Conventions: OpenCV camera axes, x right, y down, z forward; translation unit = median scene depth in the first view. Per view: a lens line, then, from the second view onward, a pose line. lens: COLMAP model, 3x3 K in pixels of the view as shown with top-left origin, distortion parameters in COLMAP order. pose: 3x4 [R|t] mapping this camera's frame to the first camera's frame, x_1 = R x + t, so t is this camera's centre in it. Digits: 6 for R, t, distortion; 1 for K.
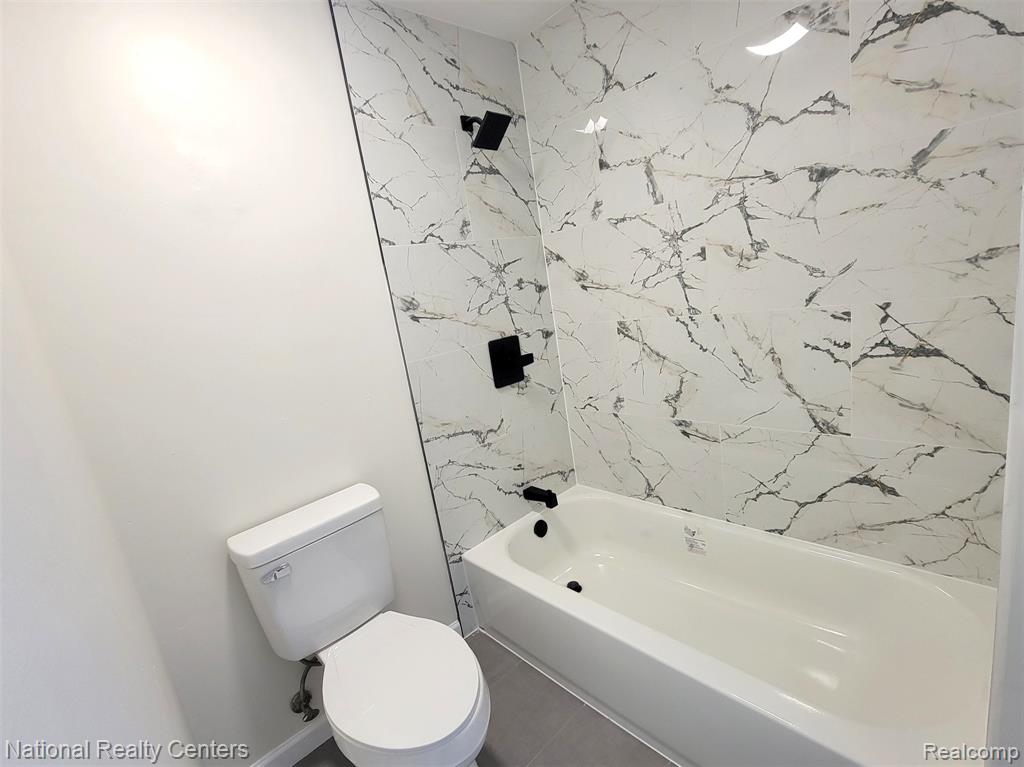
lens RADIAL K [[470.8, 0, 507.1], [0, 470.8, 386.4], [0, 0, 1]] dist [-0.005160, 0.001449]
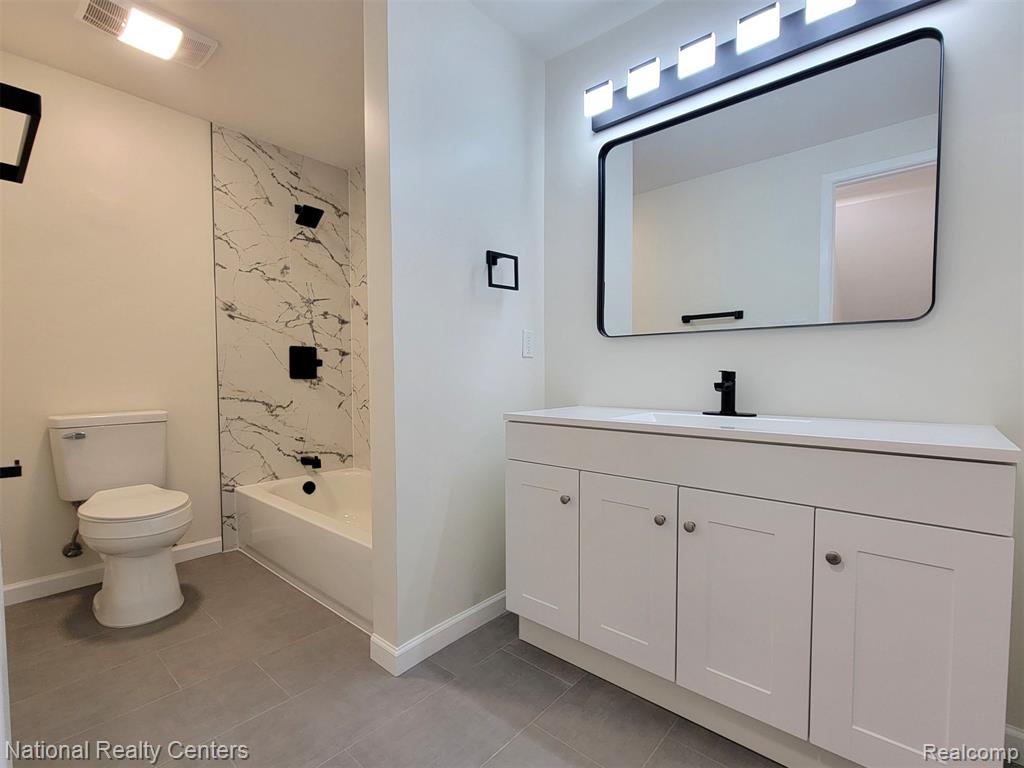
lens RADIAL K [[470.8, 0, 518.5], [0, 470.8, 391.9], [0, 0, 1]] dist [-0.005160, 0.001449]
pose [[0.980803, 0.162052, 0.108470, 0.518540], [-0.140811, 0.973361, -0.180945, 0.208936], [-0.134902, 0.162198, 0.977493, -0.513184]]
